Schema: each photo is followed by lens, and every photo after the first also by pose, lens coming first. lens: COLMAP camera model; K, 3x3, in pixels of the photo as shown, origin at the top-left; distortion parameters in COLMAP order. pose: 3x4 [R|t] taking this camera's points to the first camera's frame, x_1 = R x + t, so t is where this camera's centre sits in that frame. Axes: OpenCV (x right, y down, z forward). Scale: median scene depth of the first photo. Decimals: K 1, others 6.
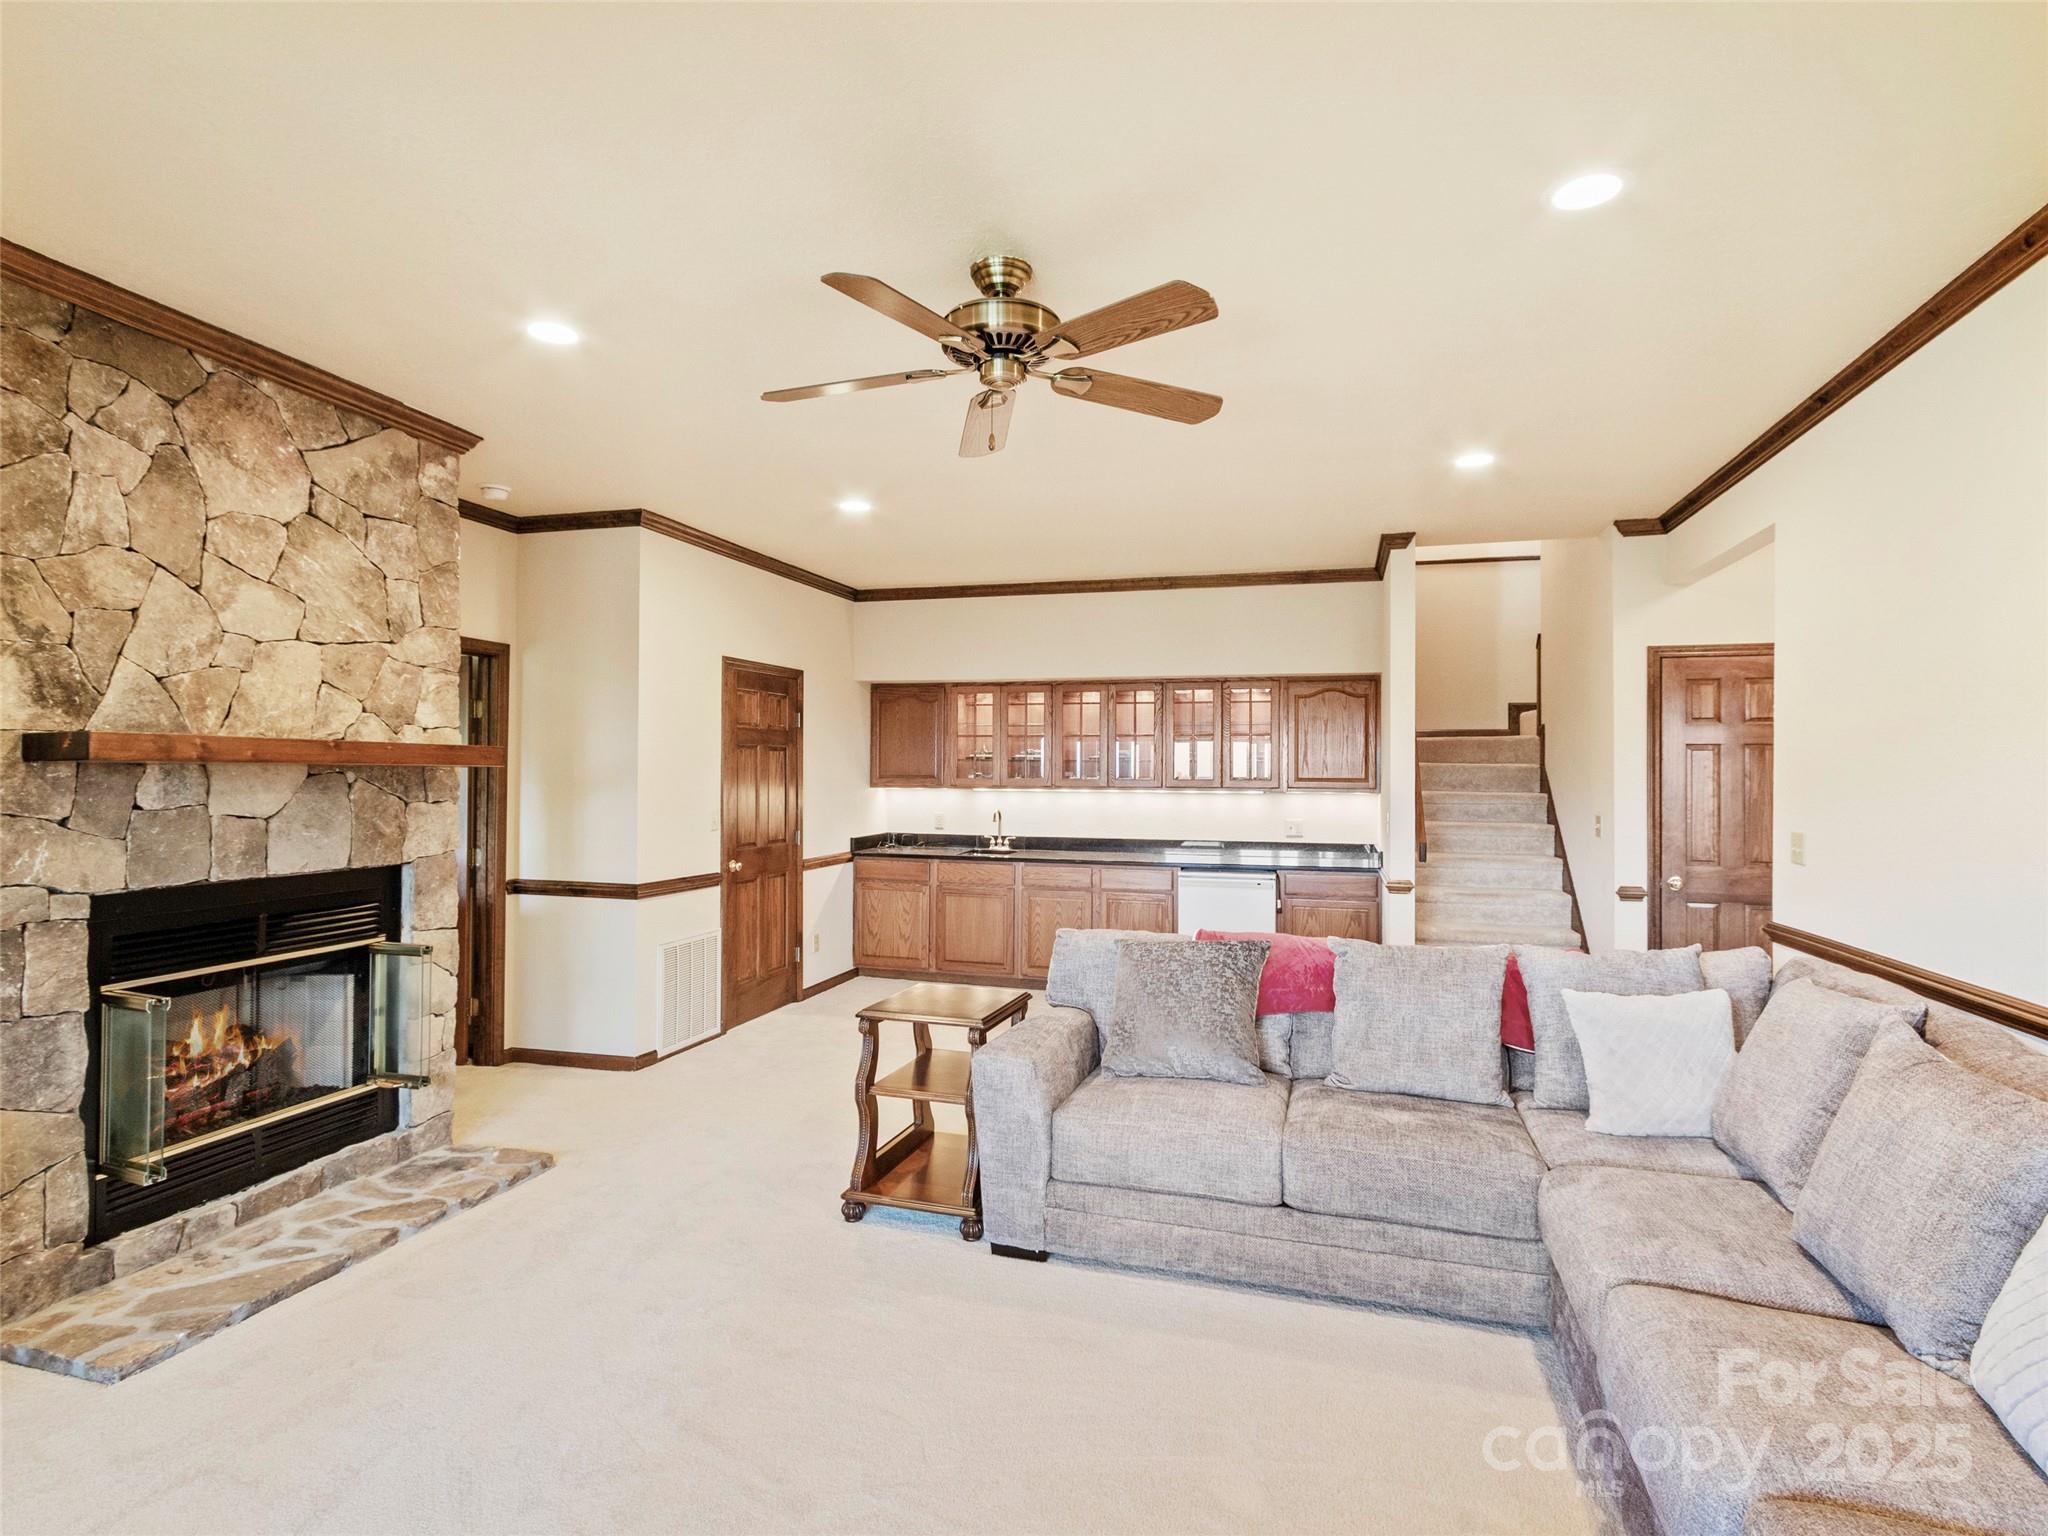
lens RADIAL K [[1070.0, 0, 1023.5], [0, 1070.0, 787.2], [0, 0, 1]] dist [-0.002188, -0.000230]
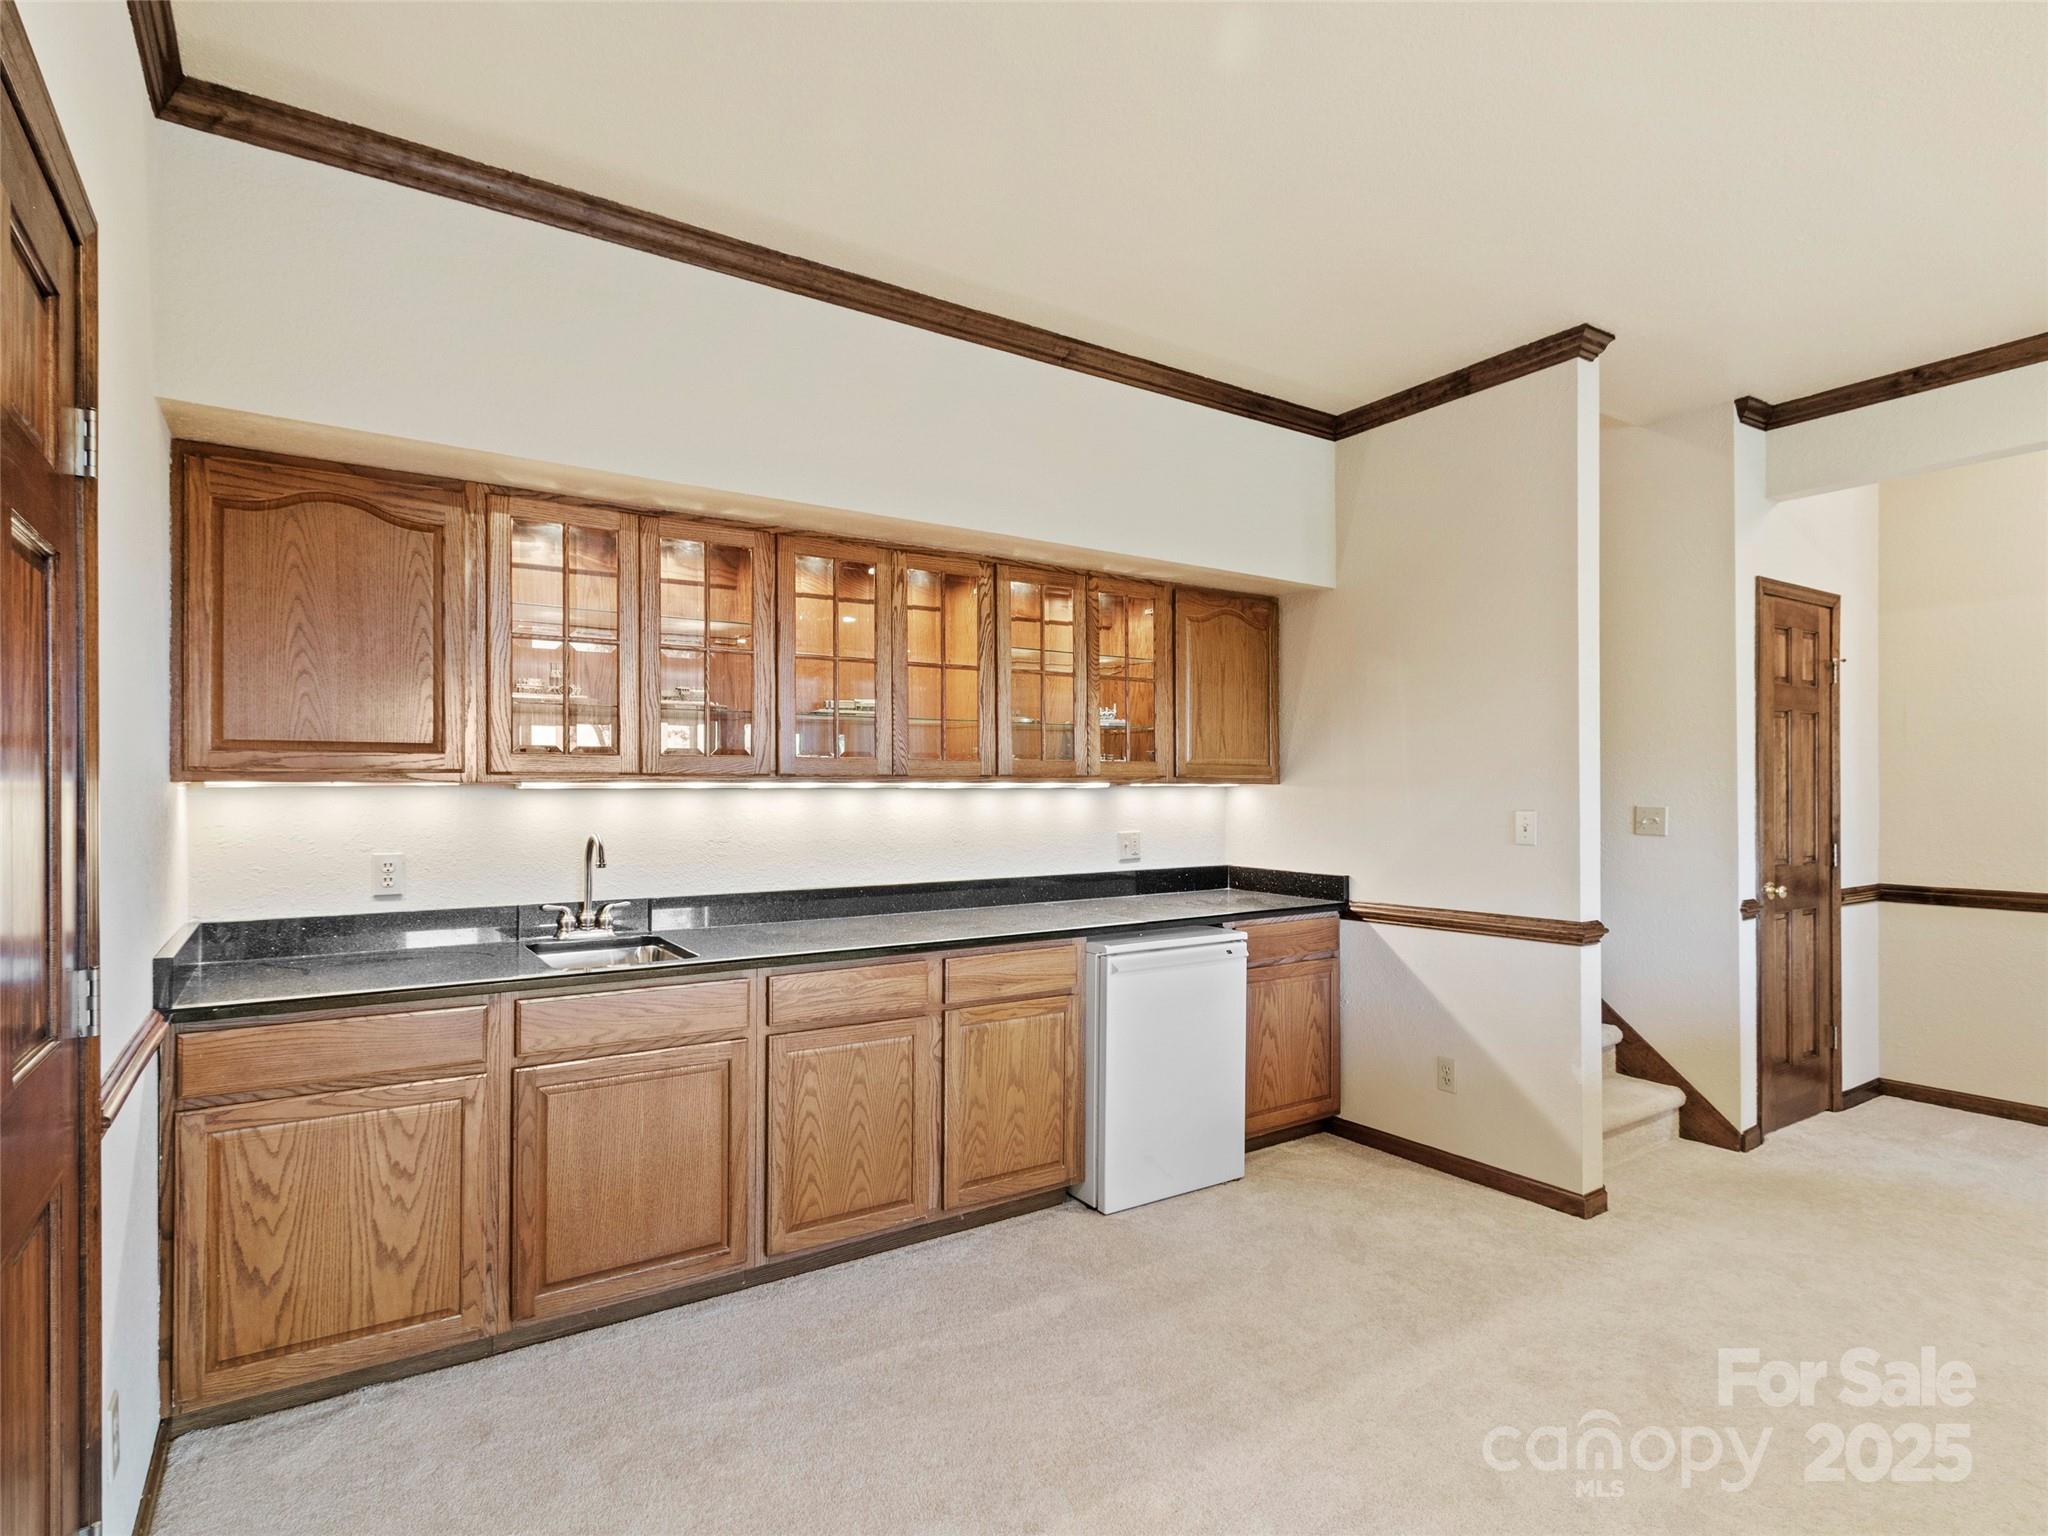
lens RADIAL K [[1070.0, 0, 1023.5], [0, 1070.0, 787.2], [0, 0, 1]] dist [-0.002188, -0.000230]
pose [[0.621178, -0.006069, 0.783646, -0.240609], [0.009264, 0.999957, 0.000400, 0.004893], [-0.783614, 0.007011, 0.621208, 0.661409]]
